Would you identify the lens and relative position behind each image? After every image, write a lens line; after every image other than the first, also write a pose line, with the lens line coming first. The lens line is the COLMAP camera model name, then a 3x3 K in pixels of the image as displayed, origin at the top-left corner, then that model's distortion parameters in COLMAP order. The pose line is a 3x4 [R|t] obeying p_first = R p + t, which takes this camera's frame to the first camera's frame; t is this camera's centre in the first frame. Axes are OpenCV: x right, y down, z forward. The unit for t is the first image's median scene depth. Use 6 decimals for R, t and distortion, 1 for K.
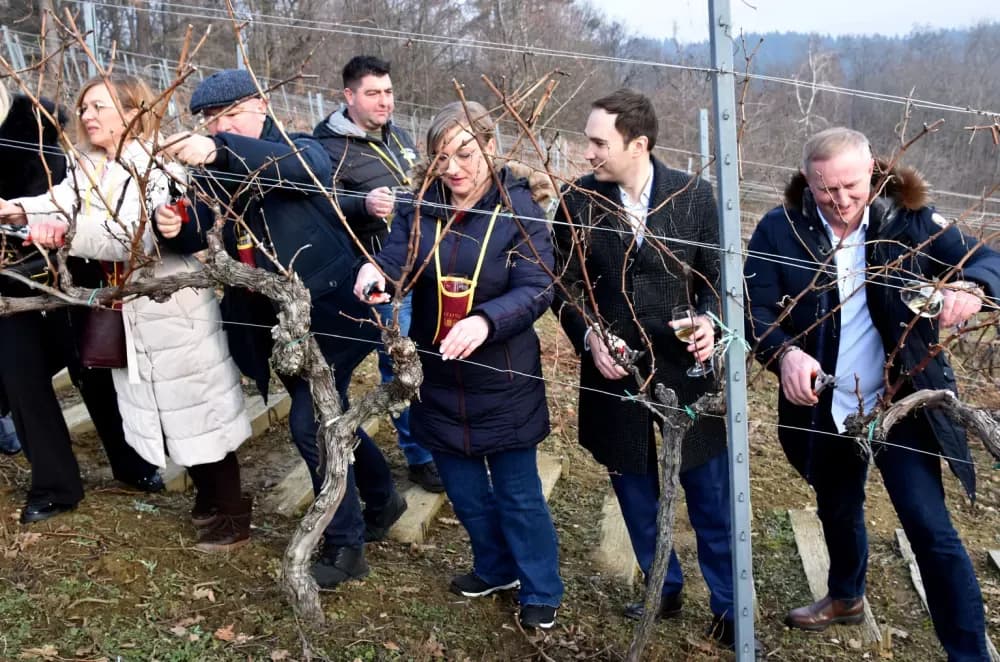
lens RADIAL K [[1041.2, 0, 500.0], [0, 1041.2, 331.0], [0, 0, 1]] dist [-0.073563, 0.139205]
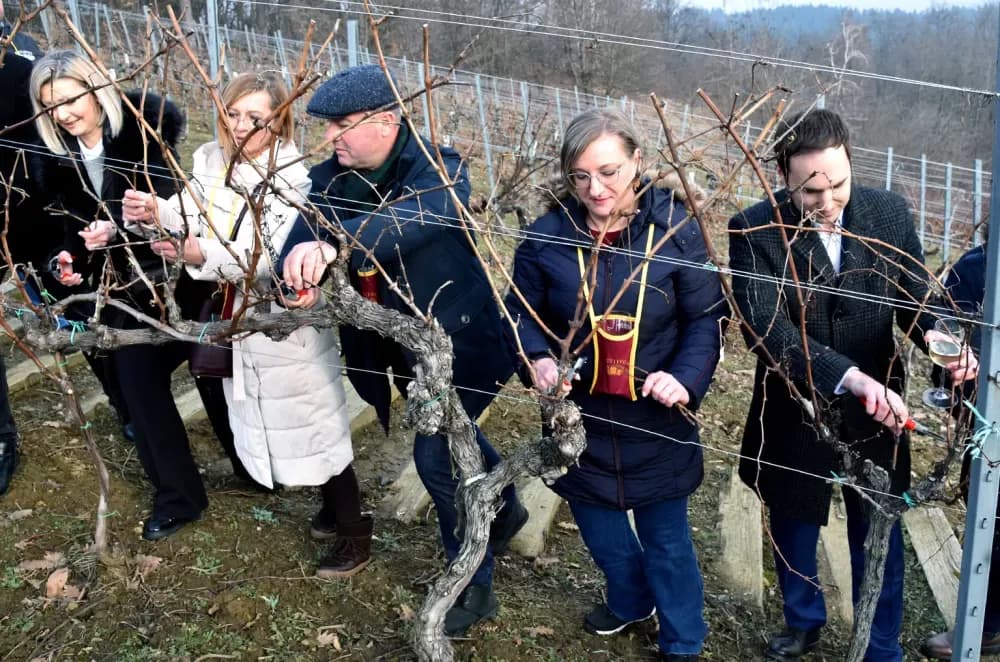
lens RADIAL K [[879.2, 0, 500.0], [0, 879.2, 331.0], [0, 0, 1]] dist [-0.167502, 0.095039]
pose [[0.997918, 0.017957, -0.061952, -0.094603], [-0.012501, 0.996099, 0.087357, -0.101355], [0.063279, -0.086401, 0.994249, 0.279920]]
